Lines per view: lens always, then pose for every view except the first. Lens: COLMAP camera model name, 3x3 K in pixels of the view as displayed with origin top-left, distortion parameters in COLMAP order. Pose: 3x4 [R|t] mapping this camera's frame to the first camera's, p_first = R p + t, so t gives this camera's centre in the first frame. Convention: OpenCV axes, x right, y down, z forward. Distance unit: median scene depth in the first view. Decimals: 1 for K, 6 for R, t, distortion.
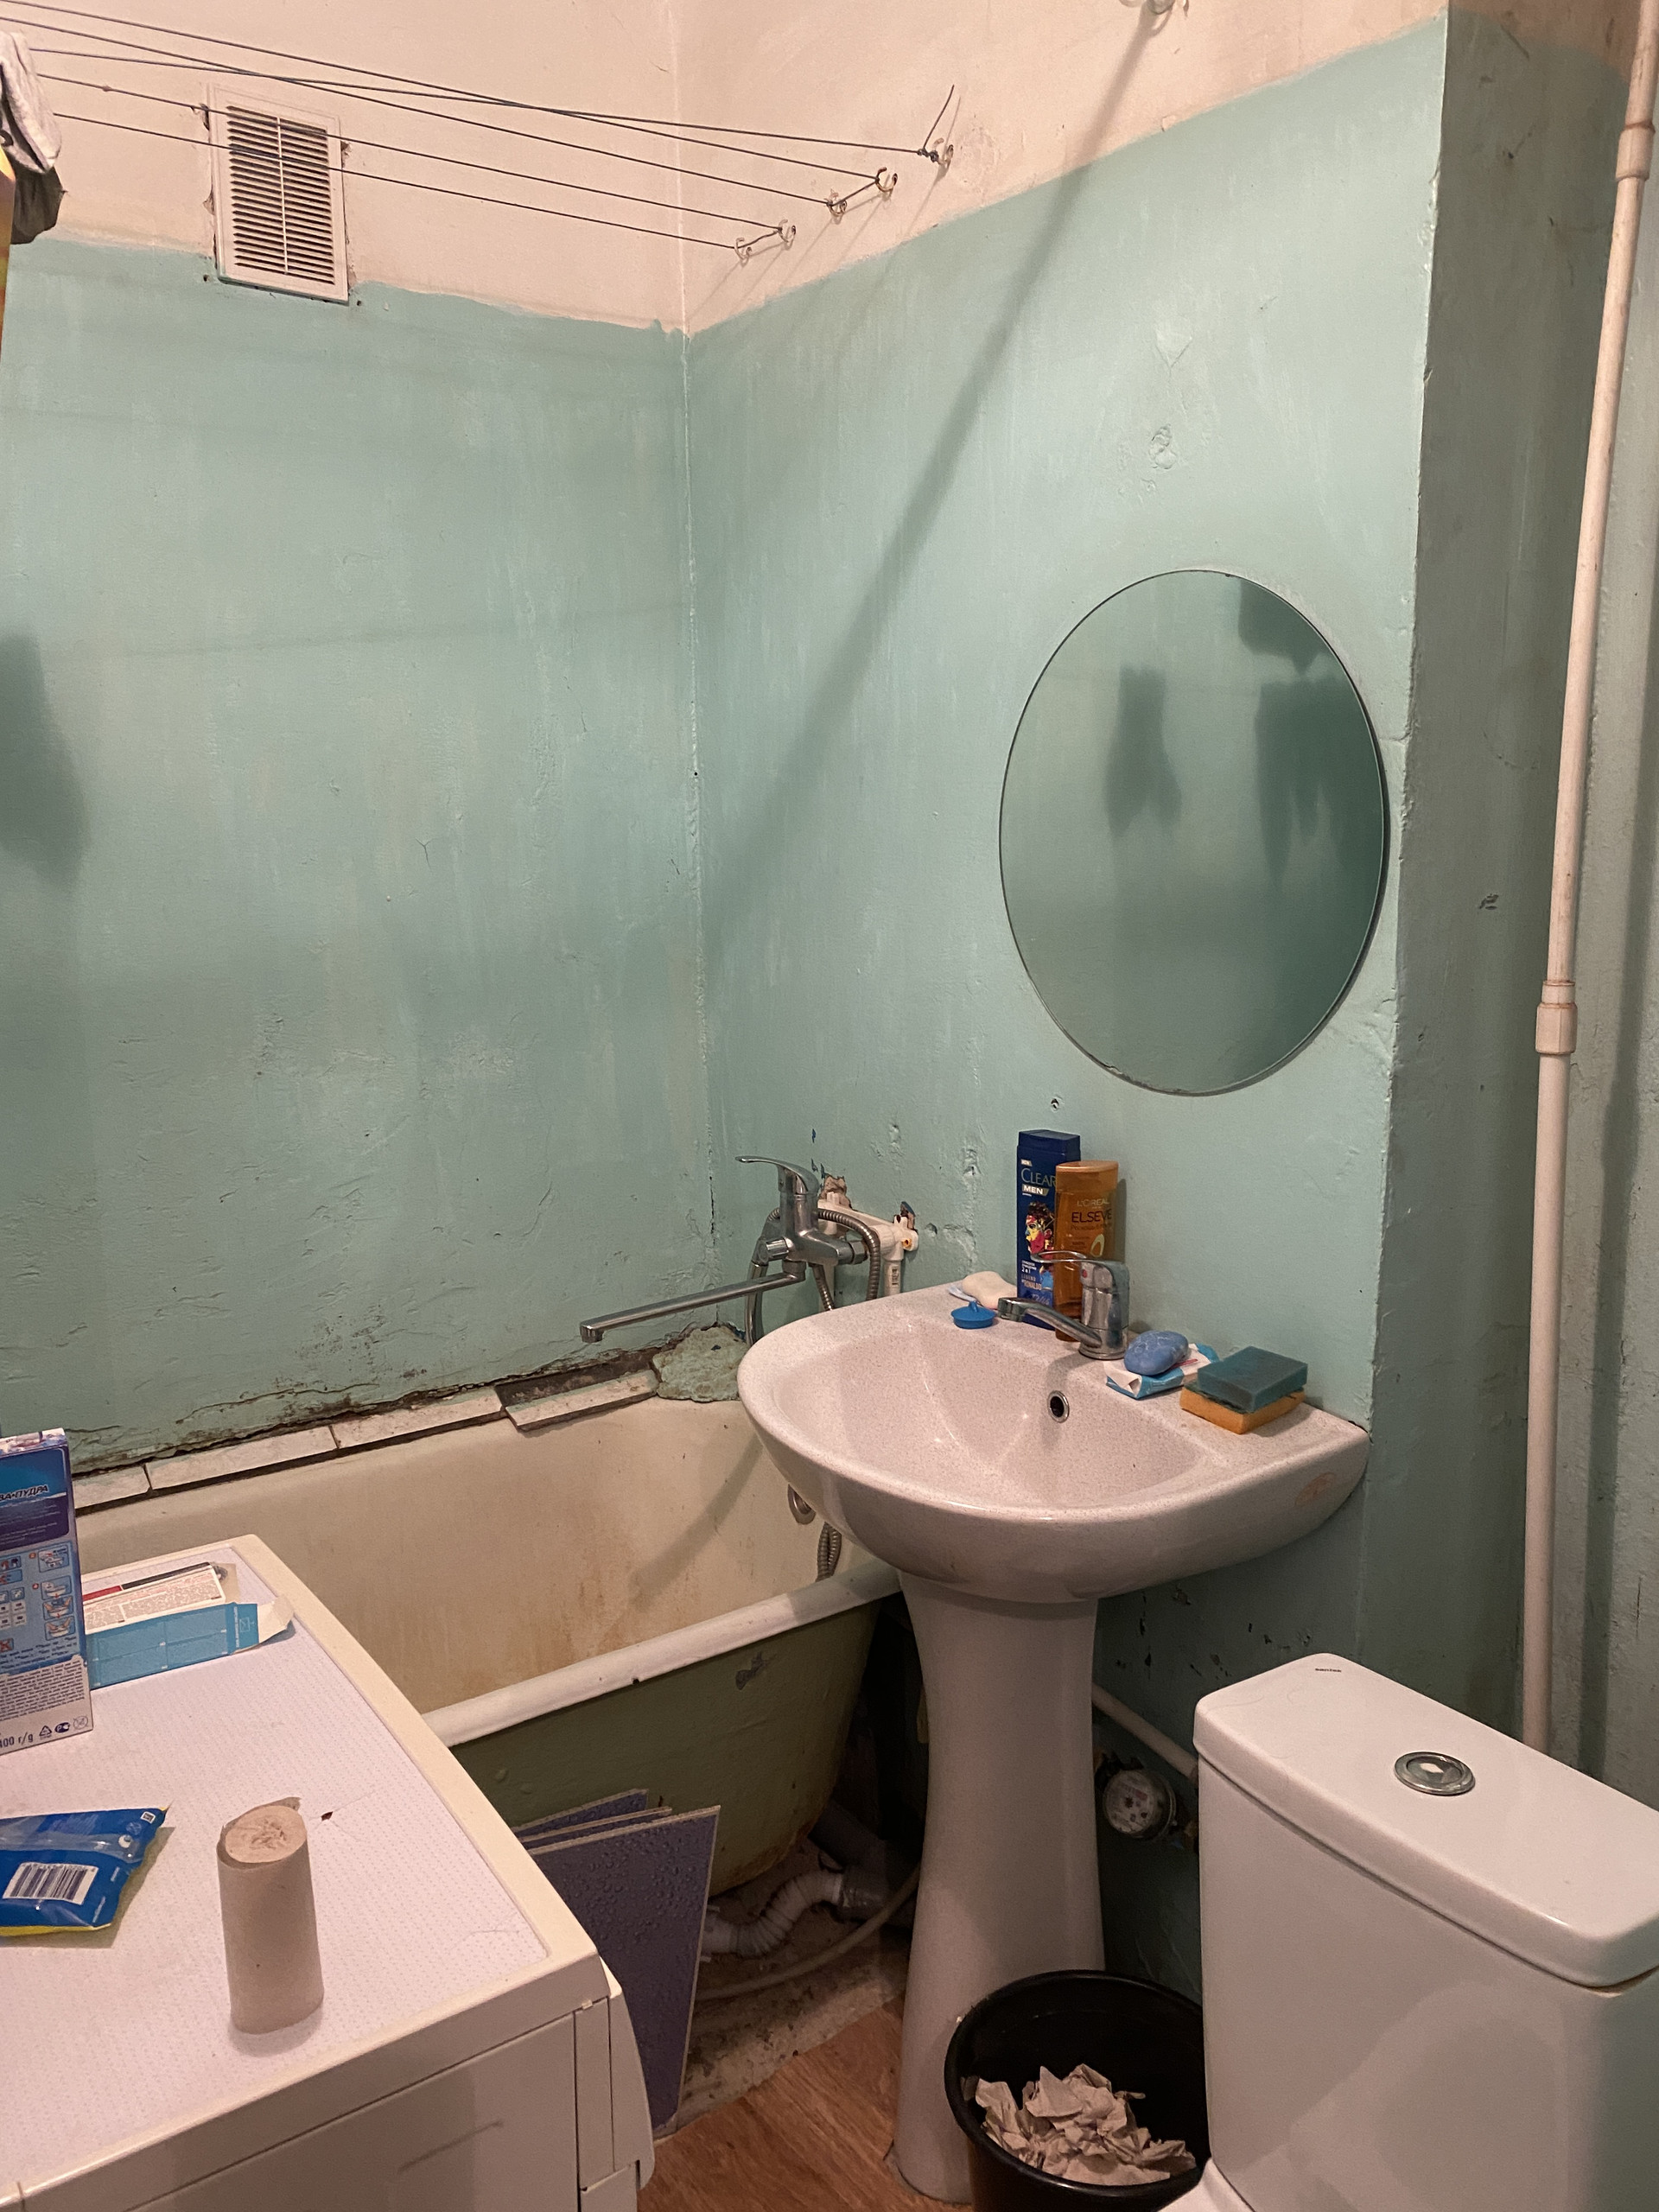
lens RADIAL K [[1724.5, 0, 821.6], [0, 1724.5, 1104.8], [0, 0, 1]] dist [0.028631, -0.031213]
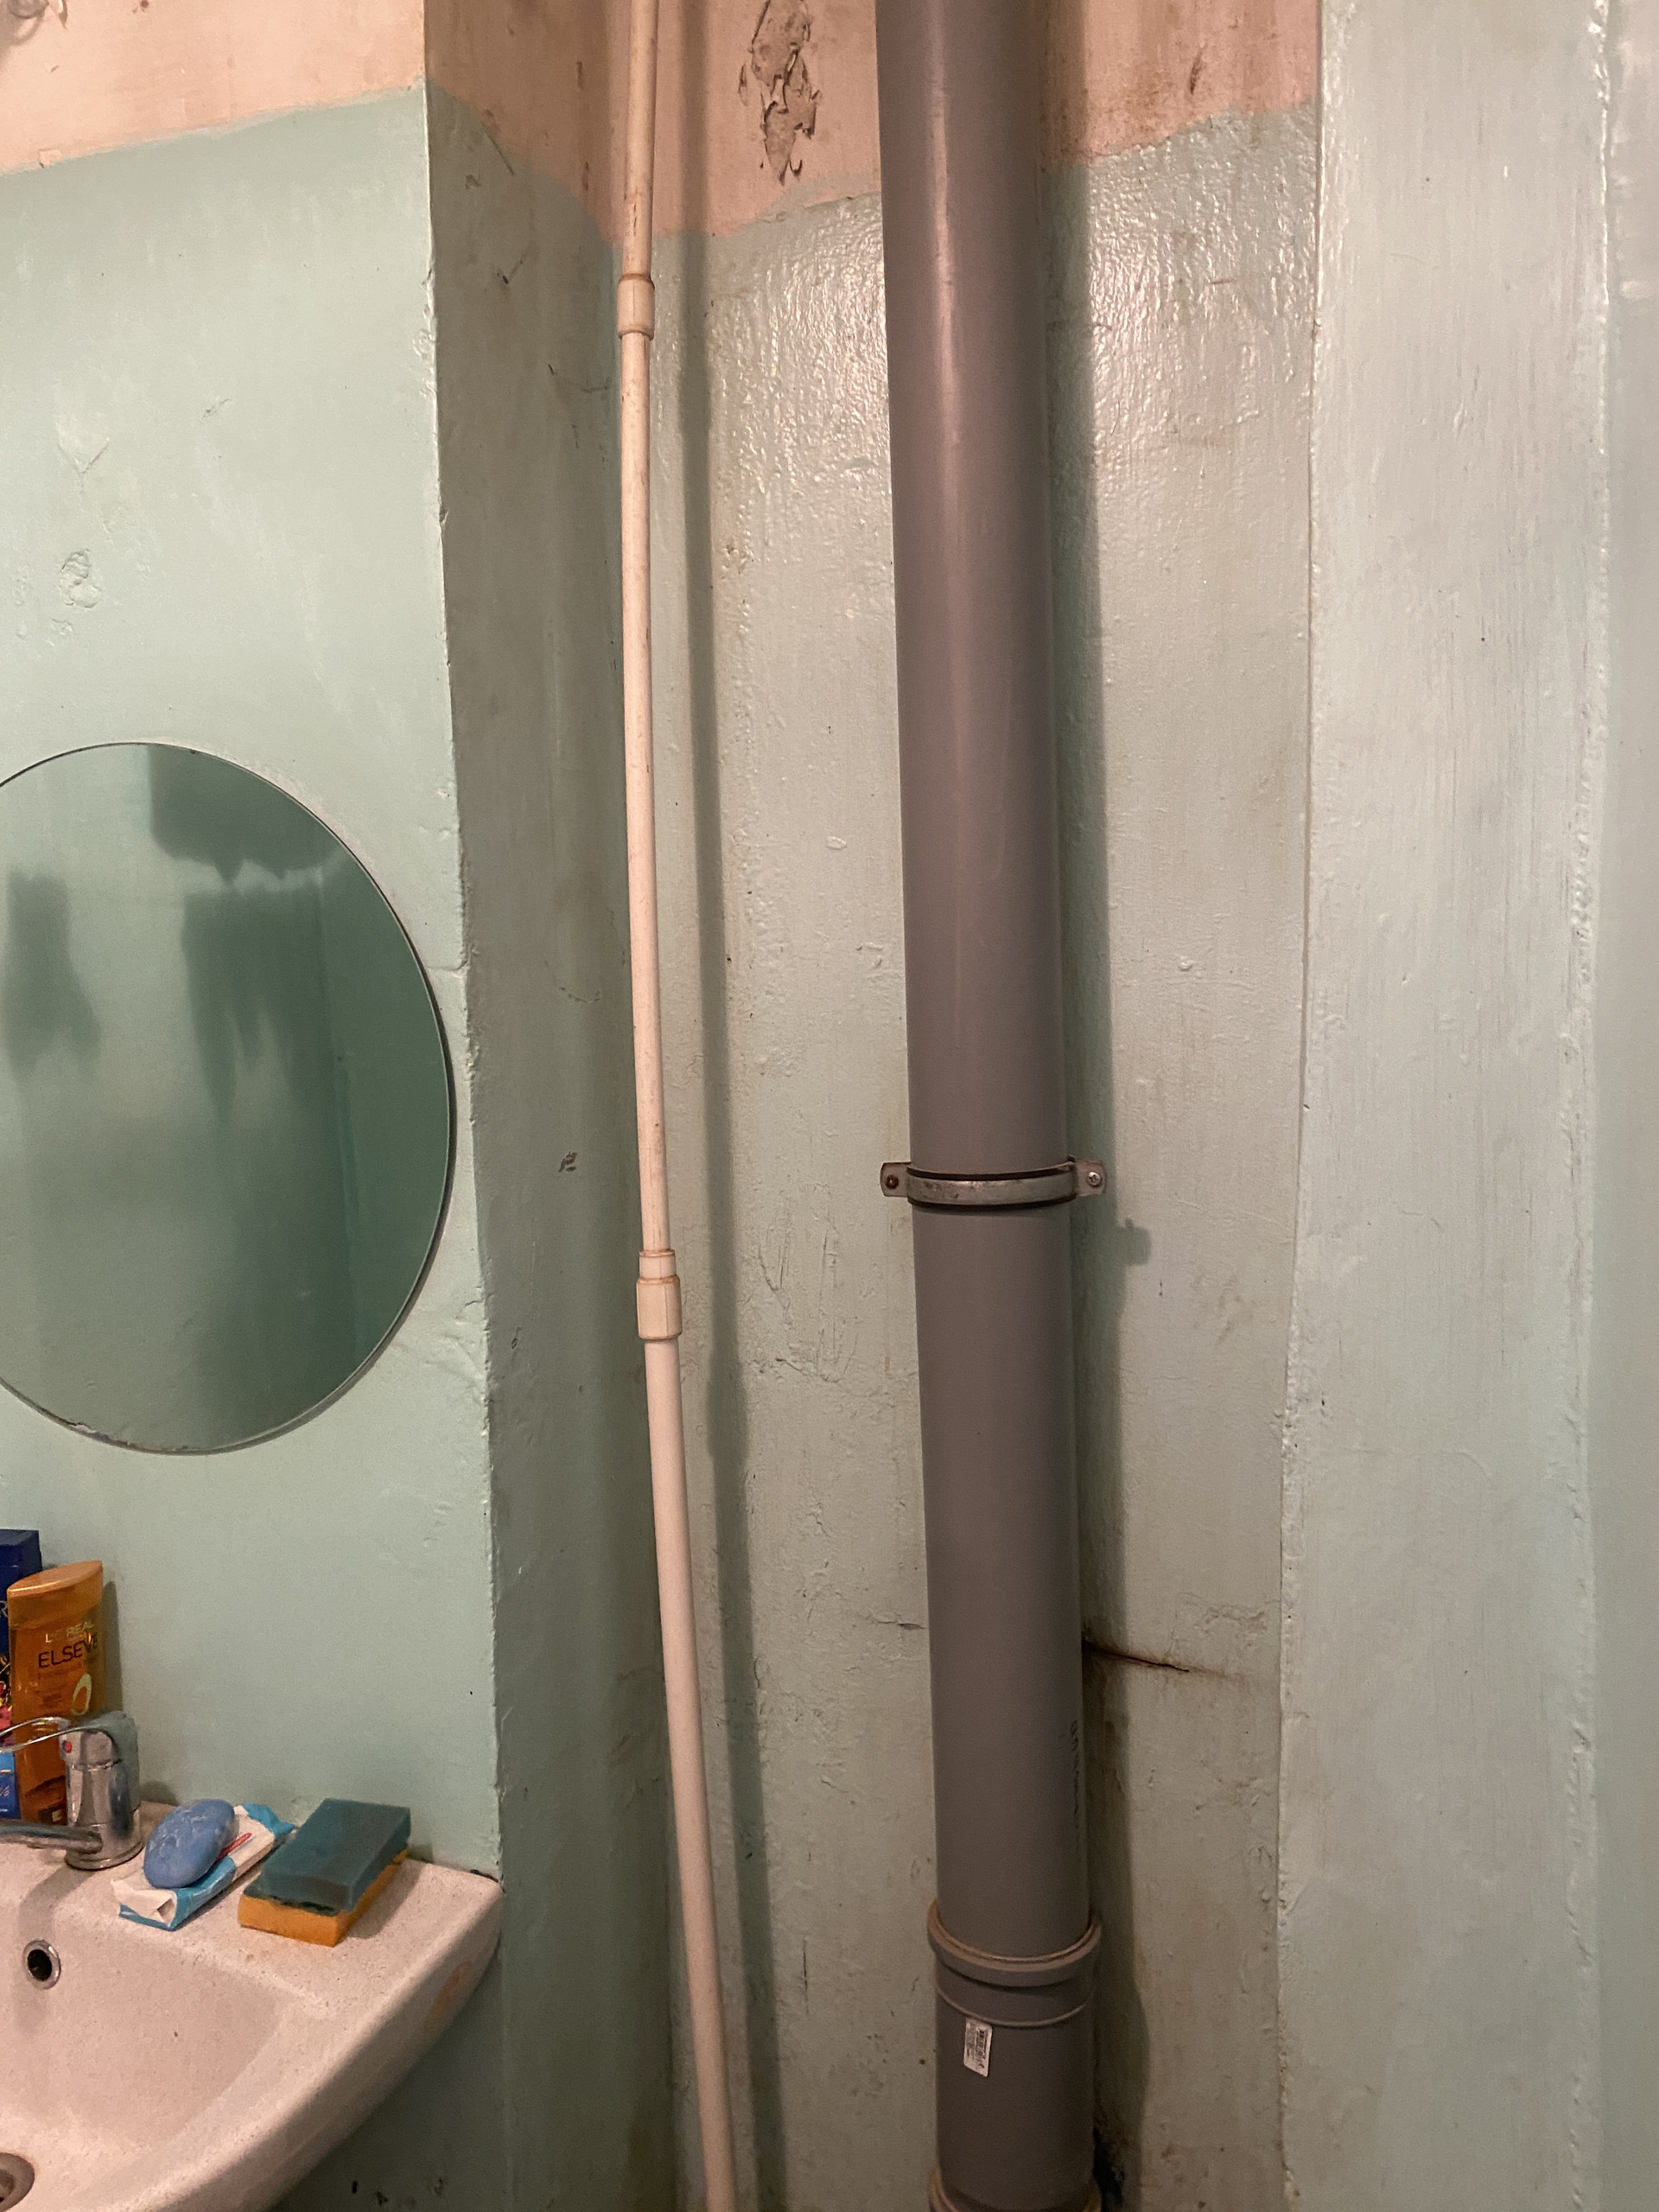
lens RADIAL K [[1724.5, 0, 821.6], [0, 1724.5, 1104.8], [0, 0, 1]] dist [0.028631, -0.031213]
pose [[0.814658, -0.056371, 0.577195, 0.016583], [0.123546, 0.989288, -0.077756, -0.065412], [-0.566629, 0.134655, 0.812896, 0.266128]]
